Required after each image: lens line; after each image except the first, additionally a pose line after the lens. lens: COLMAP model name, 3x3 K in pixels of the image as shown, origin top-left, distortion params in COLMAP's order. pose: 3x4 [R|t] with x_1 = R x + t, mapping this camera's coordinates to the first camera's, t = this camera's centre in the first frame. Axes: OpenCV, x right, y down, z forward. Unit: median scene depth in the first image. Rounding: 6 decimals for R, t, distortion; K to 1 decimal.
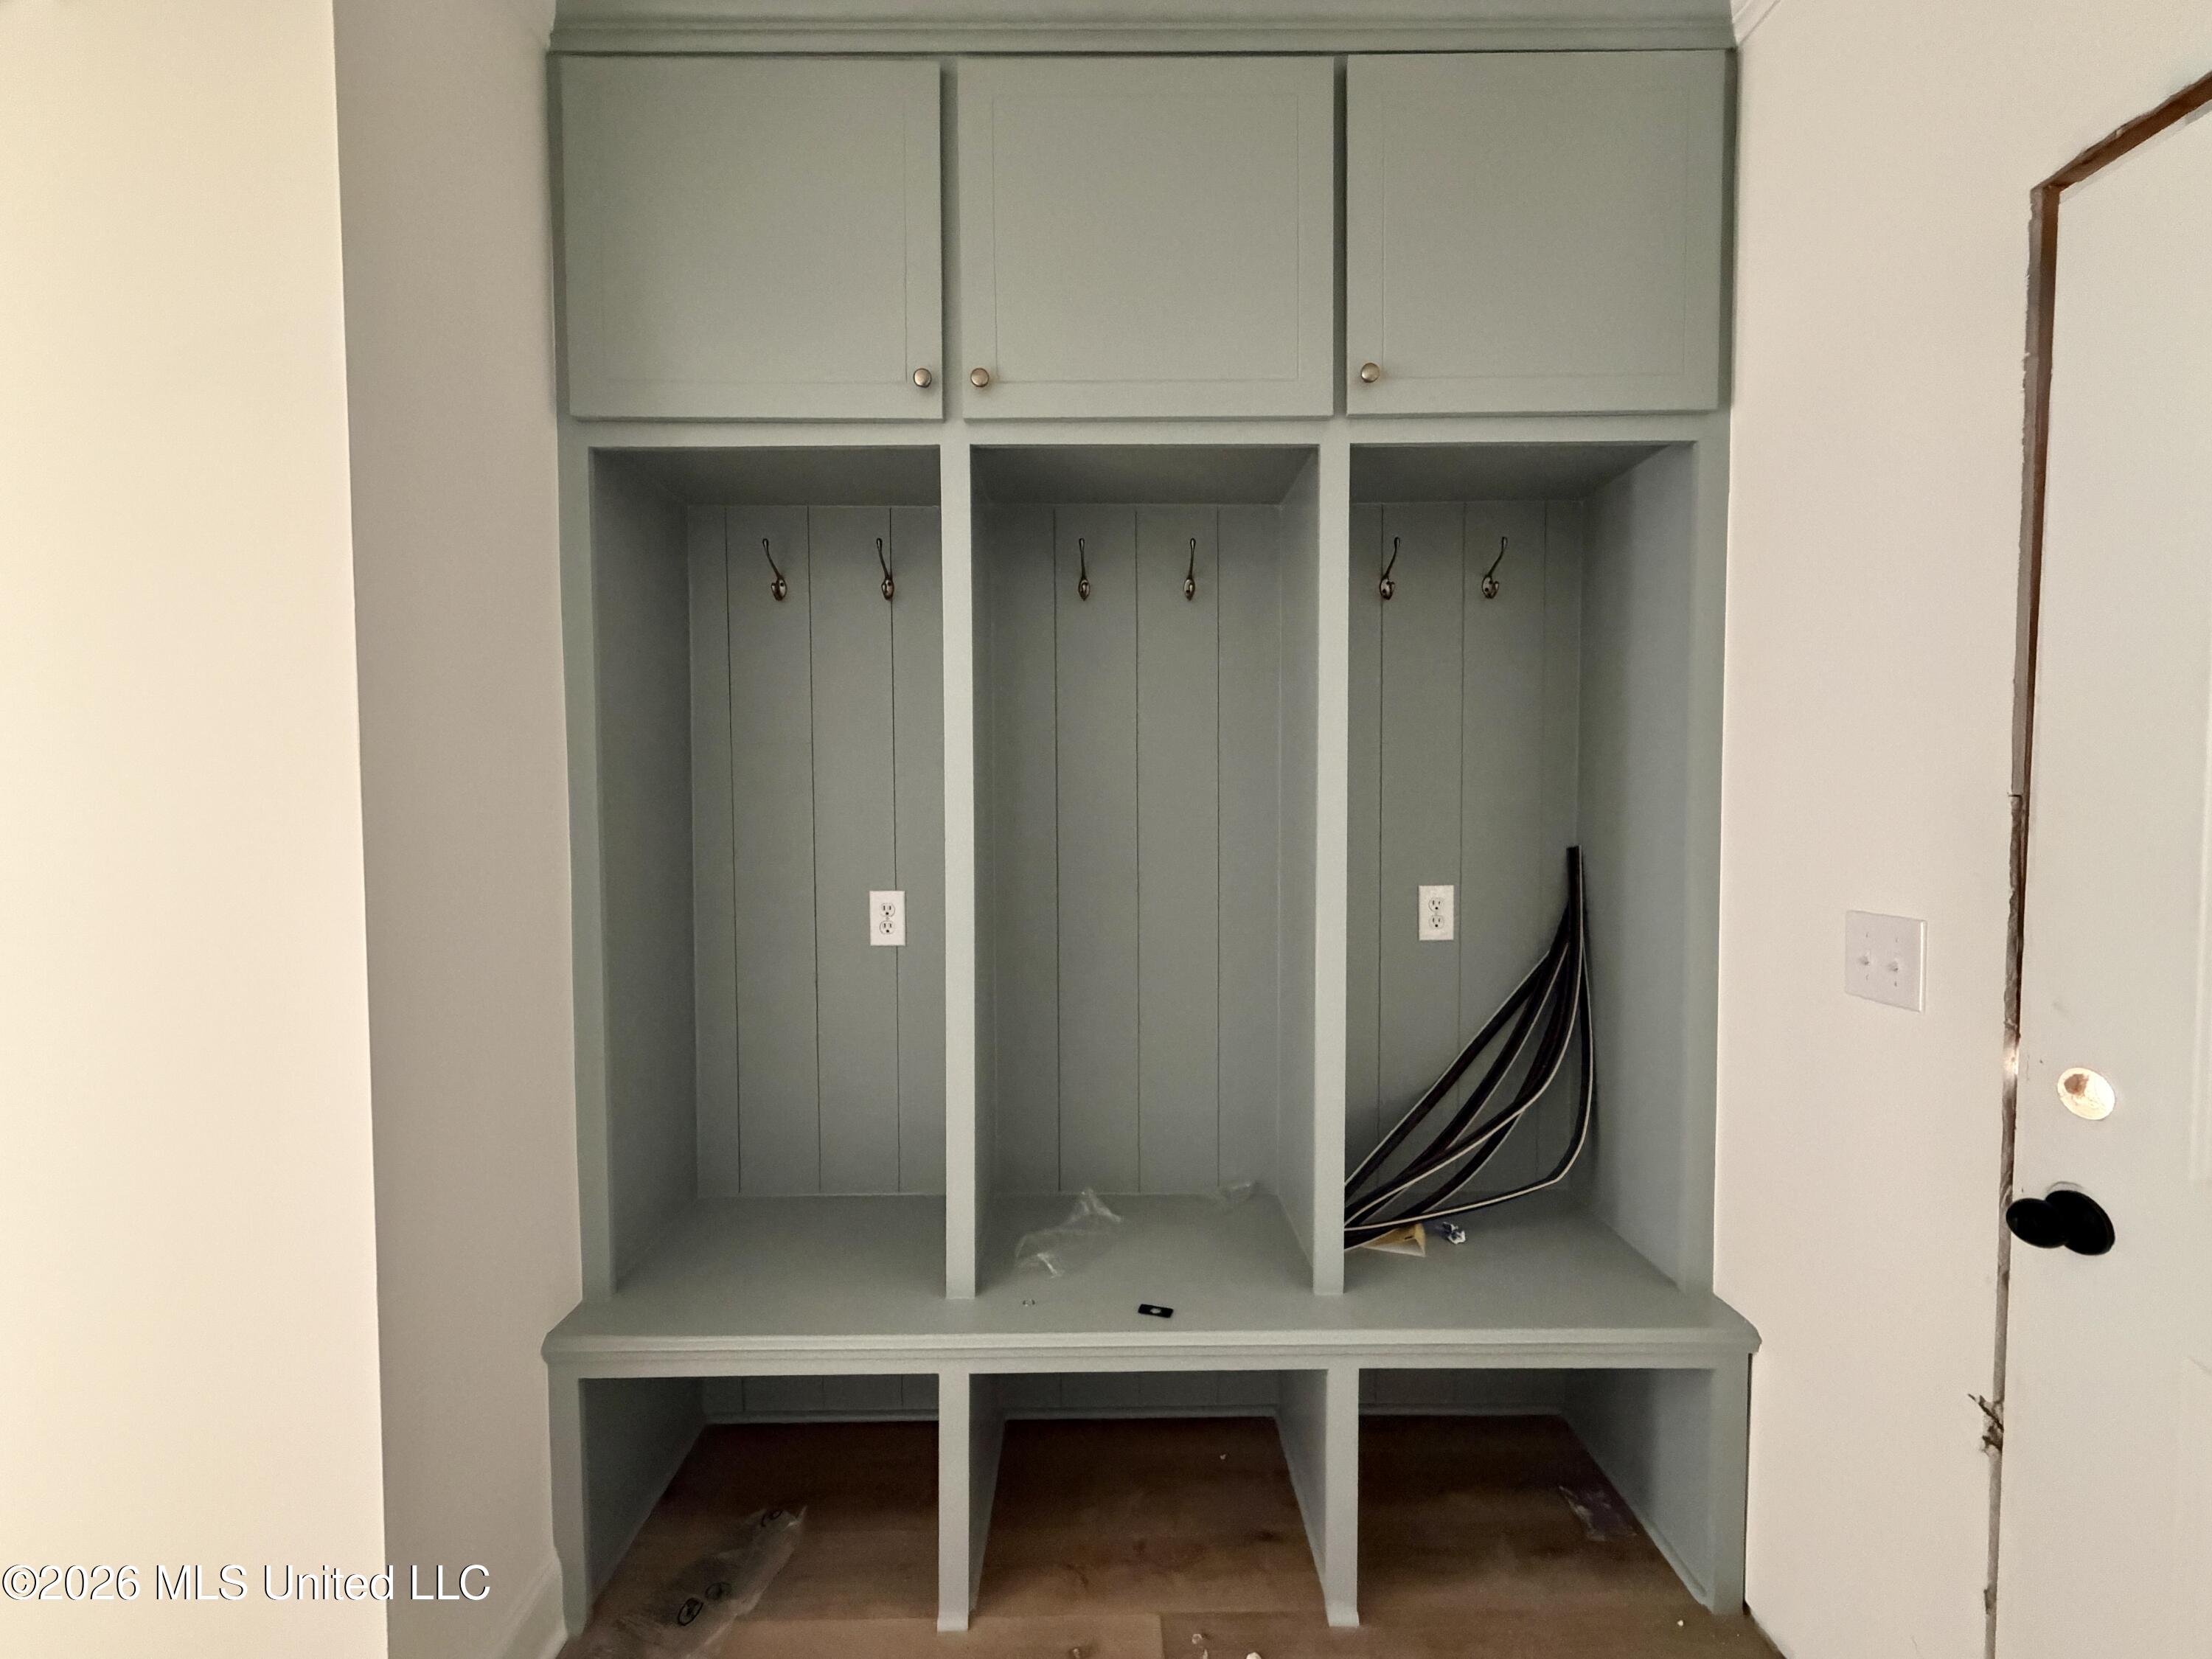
lens RADIAL K [[891.3, 0, 1106.0], [0, 891.3, 829.5], [0, 0, 1]] dist [0.000090, -0.000003]
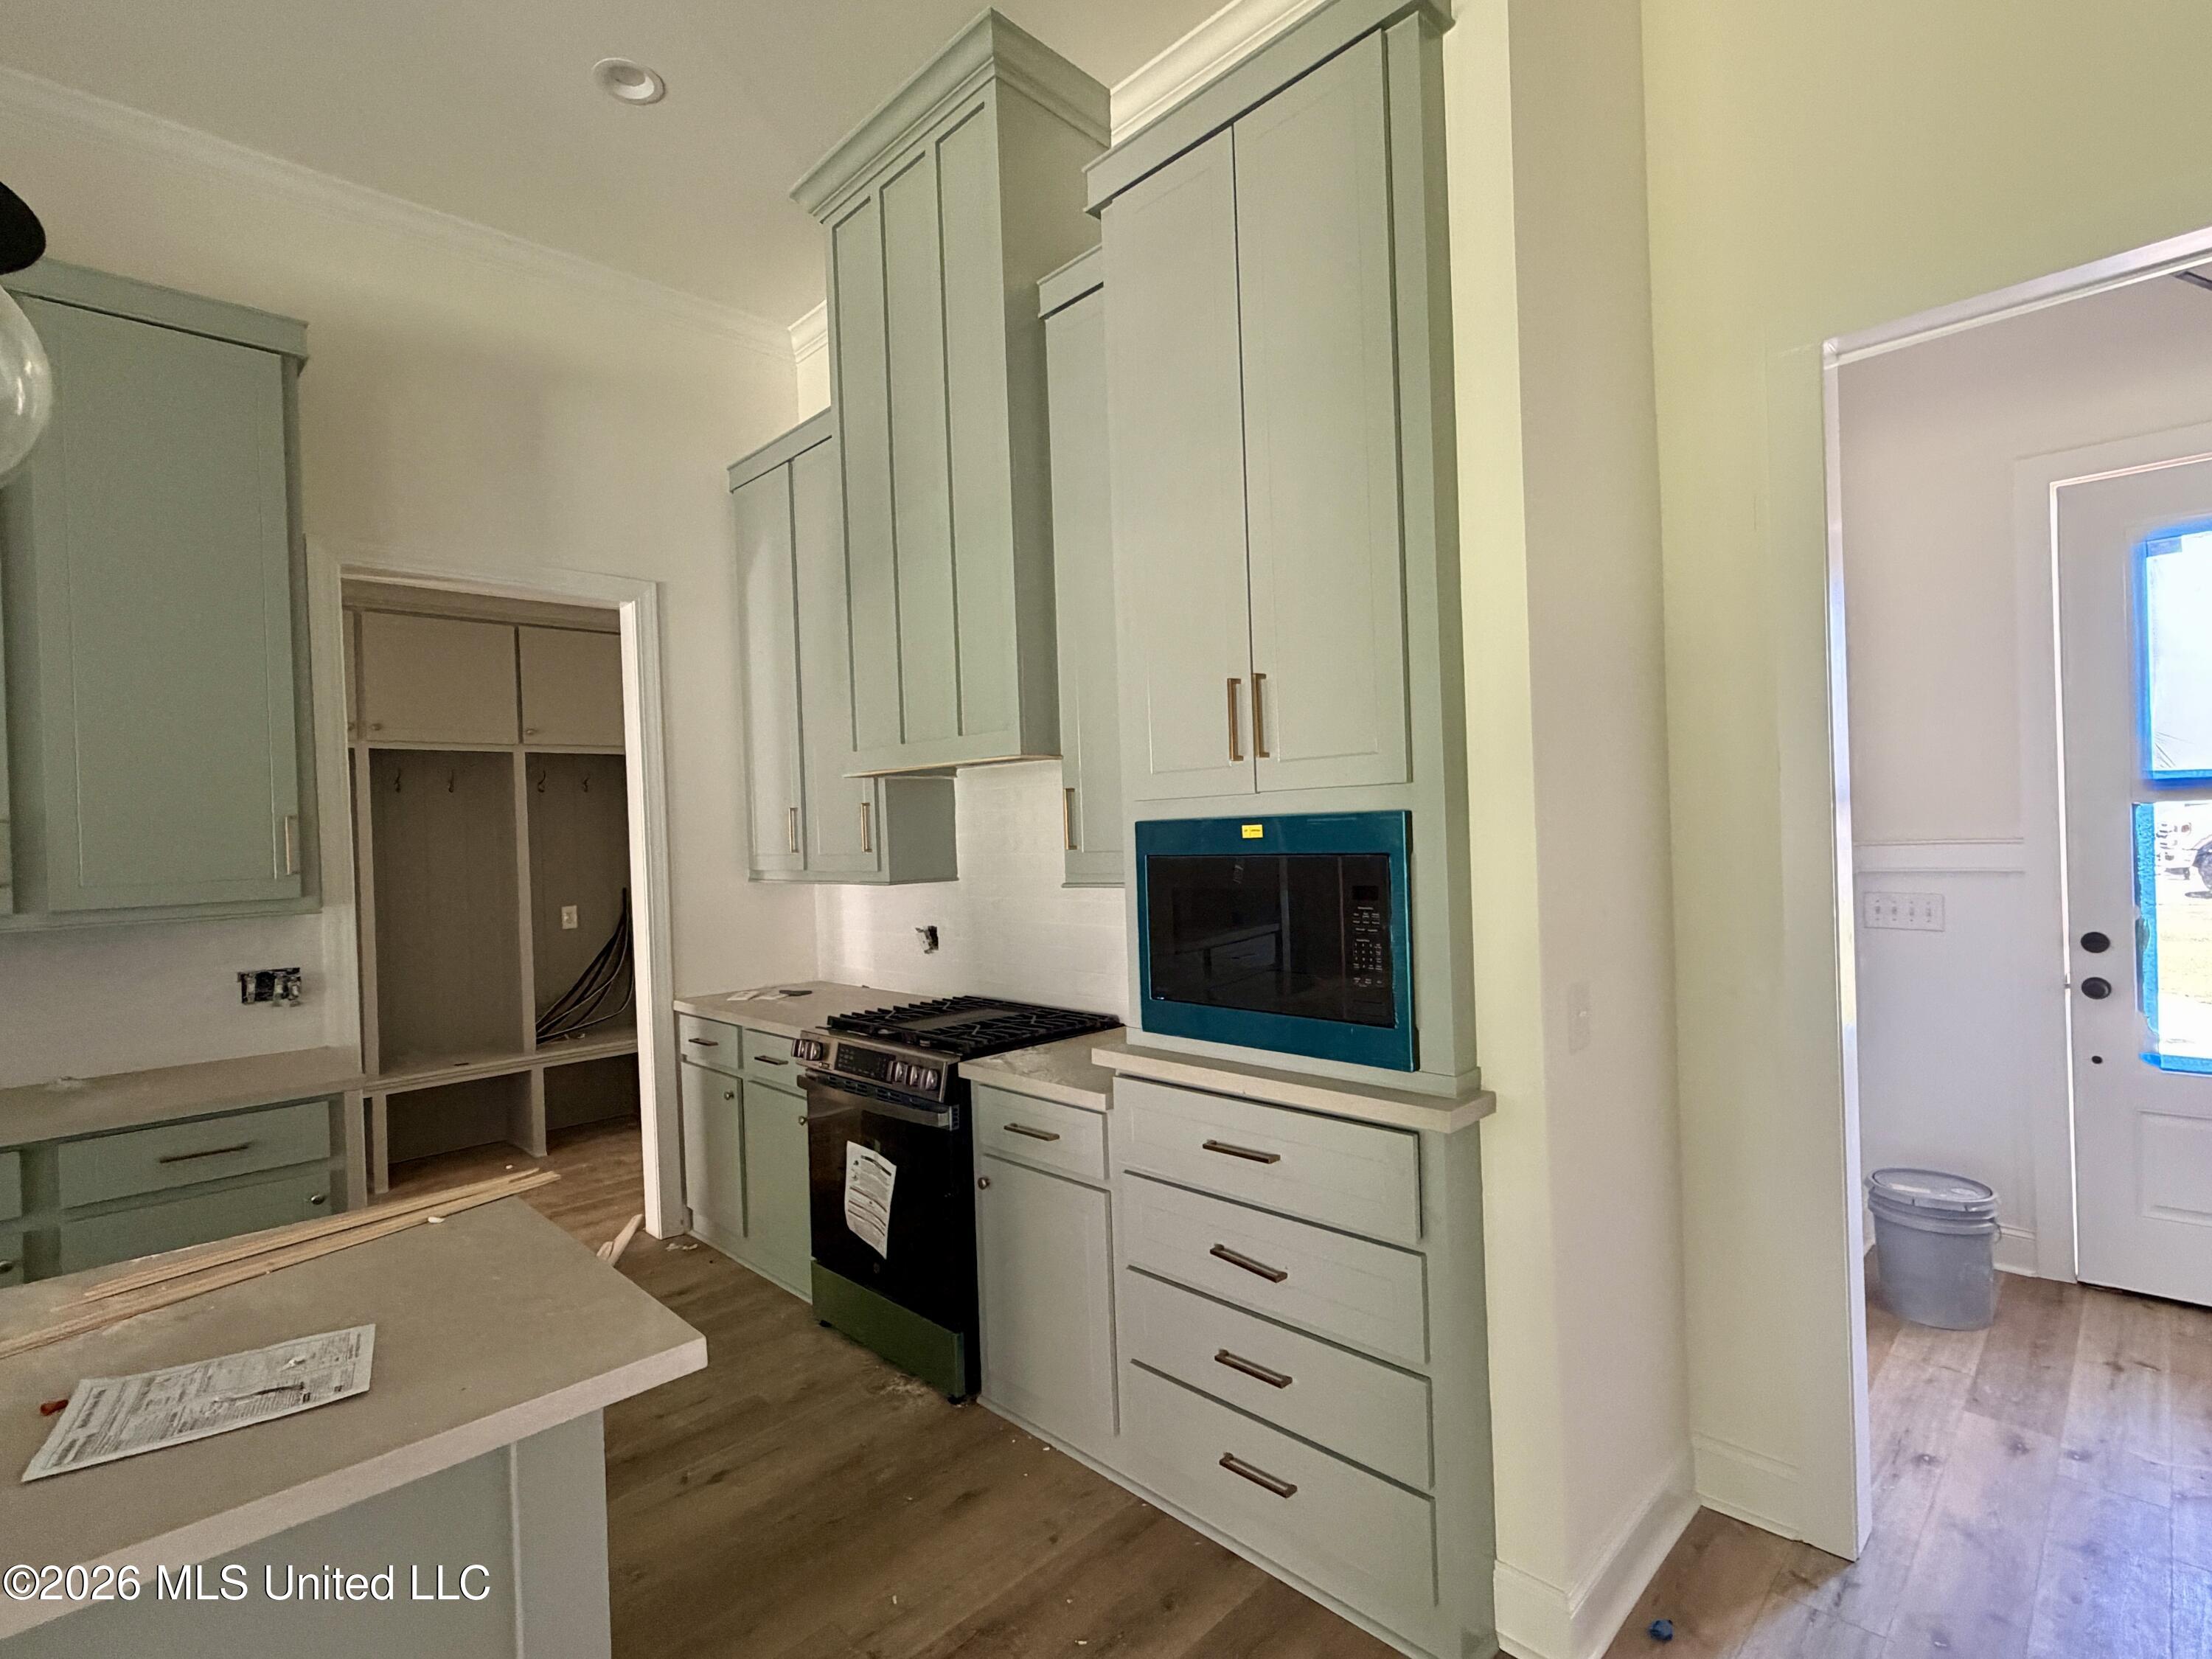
lens RADIAL K [[1041.2, 0, 1106.0], [0, 1041.2, 829.5], [0, 0, 1]] dist [-0.001412, -0.012179]
pose [[0.710795, -0.022110, 0.703051, -0.757589], [0.062116, 0.997574, -0.031428, 0.037685], [-0.700651, 0.066010, 0.710444, -2.677117]]
